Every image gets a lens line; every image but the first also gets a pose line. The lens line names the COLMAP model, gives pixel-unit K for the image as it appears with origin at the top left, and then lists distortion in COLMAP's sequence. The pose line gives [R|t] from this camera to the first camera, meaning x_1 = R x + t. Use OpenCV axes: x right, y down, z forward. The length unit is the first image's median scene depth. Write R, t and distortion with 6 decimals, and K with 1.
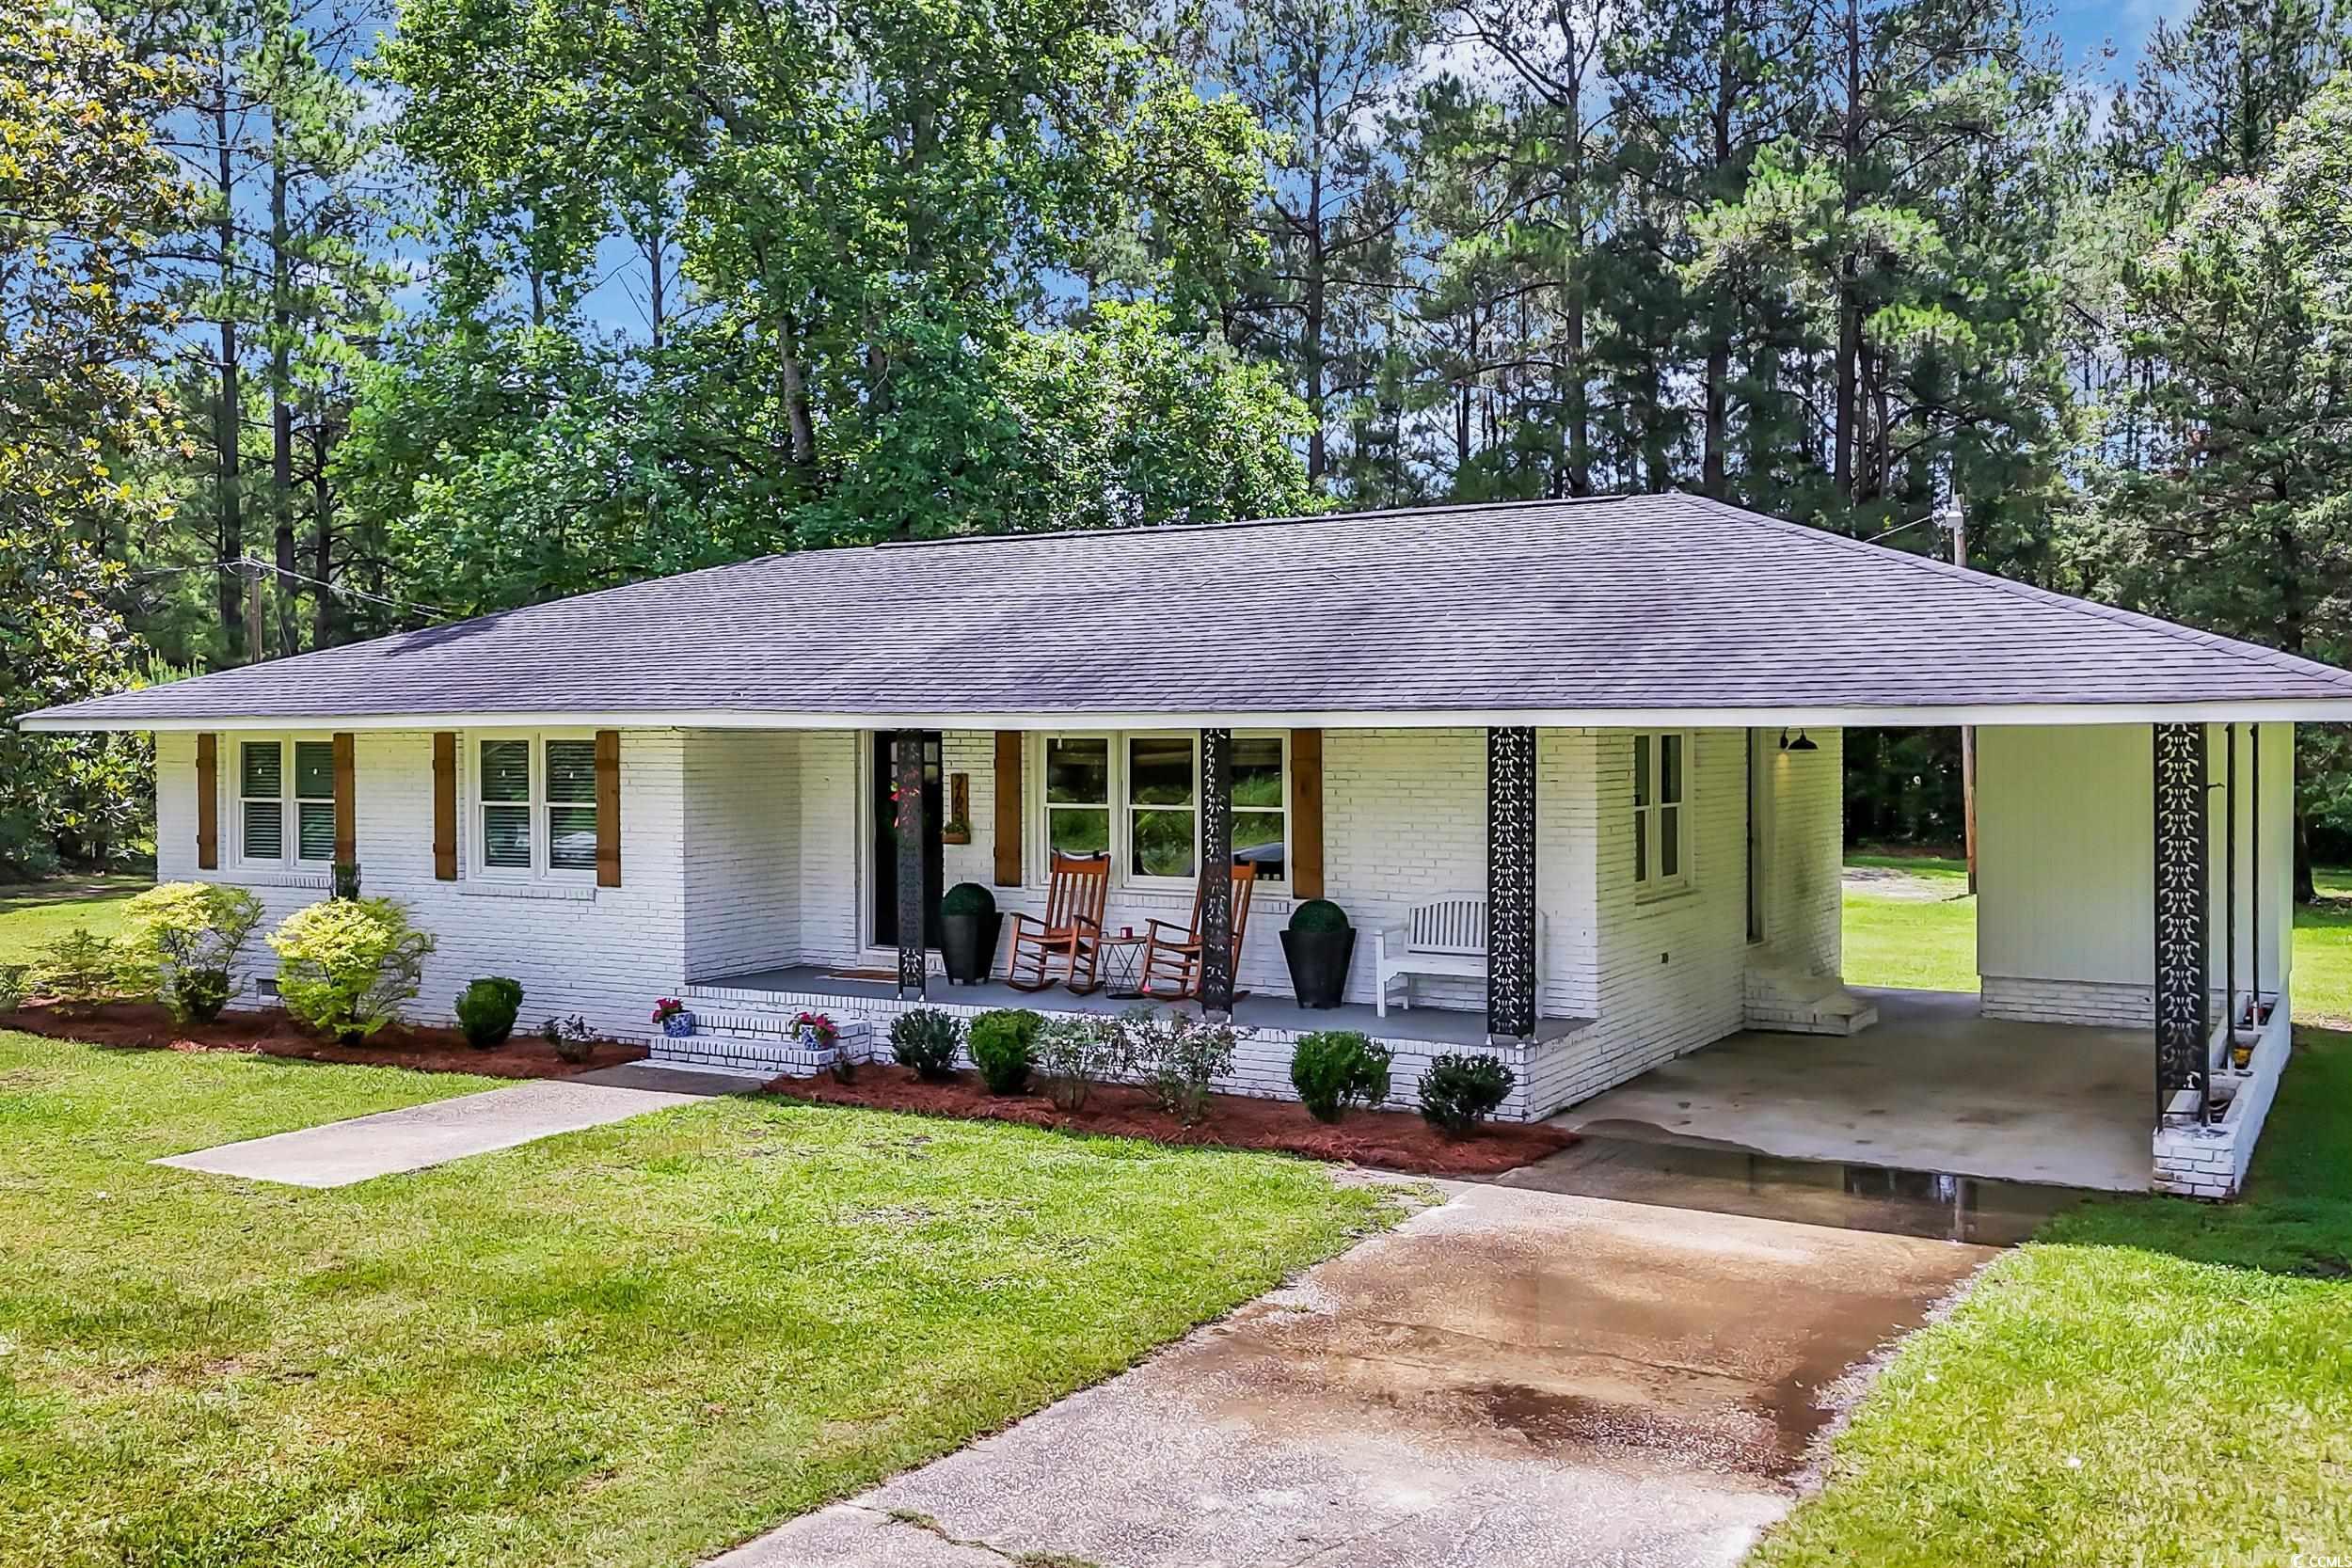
lens RADIAL K [[2068.7, 0, 1176.0], [0, 2068.7, 784.0], [0, 0, 1]] dist [0.105708, -0.003569]
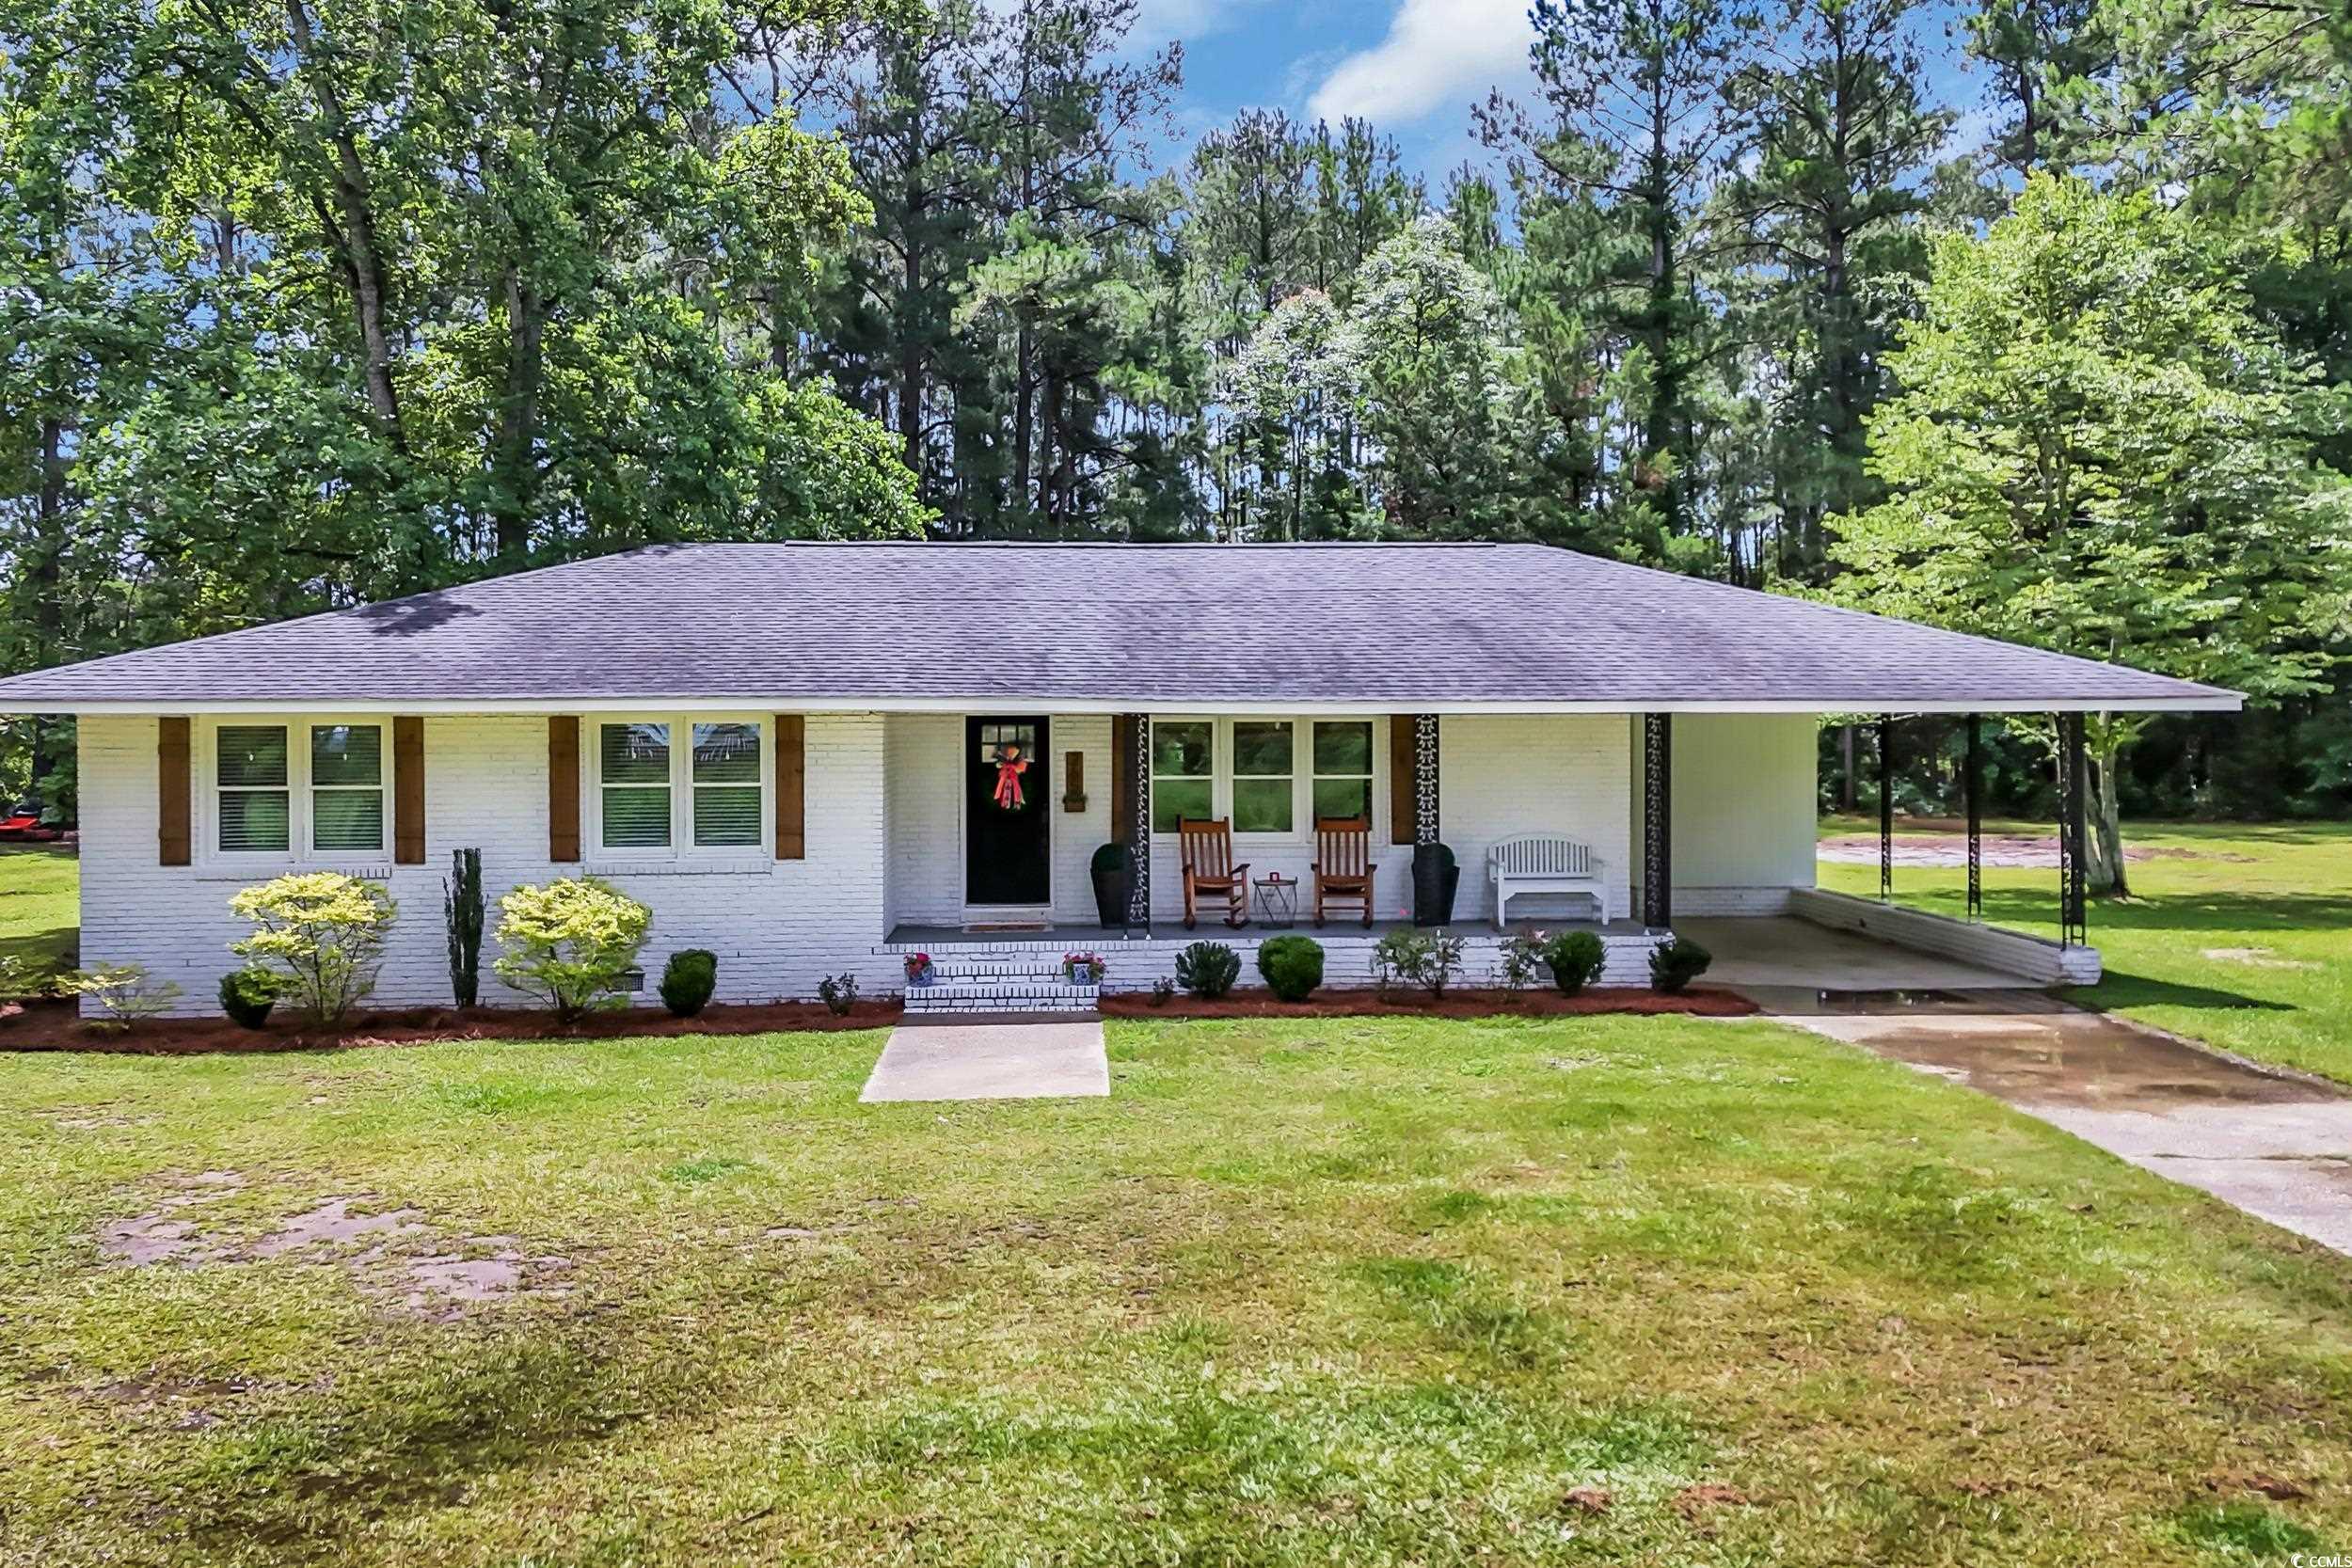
lens RADIAL K [[2068.7, 0, 1176.0], [0, 2068.7, 784.0], [0, 0, 1]] dist [0.105708, -0.003569]
pose [[0.832074, -0.015942, 0.554435, -0.707826], [0.013156, 0.999873, 0.009006, 0.003132], [-0.554509, -0.000199, 0.832178, -0.009661]]
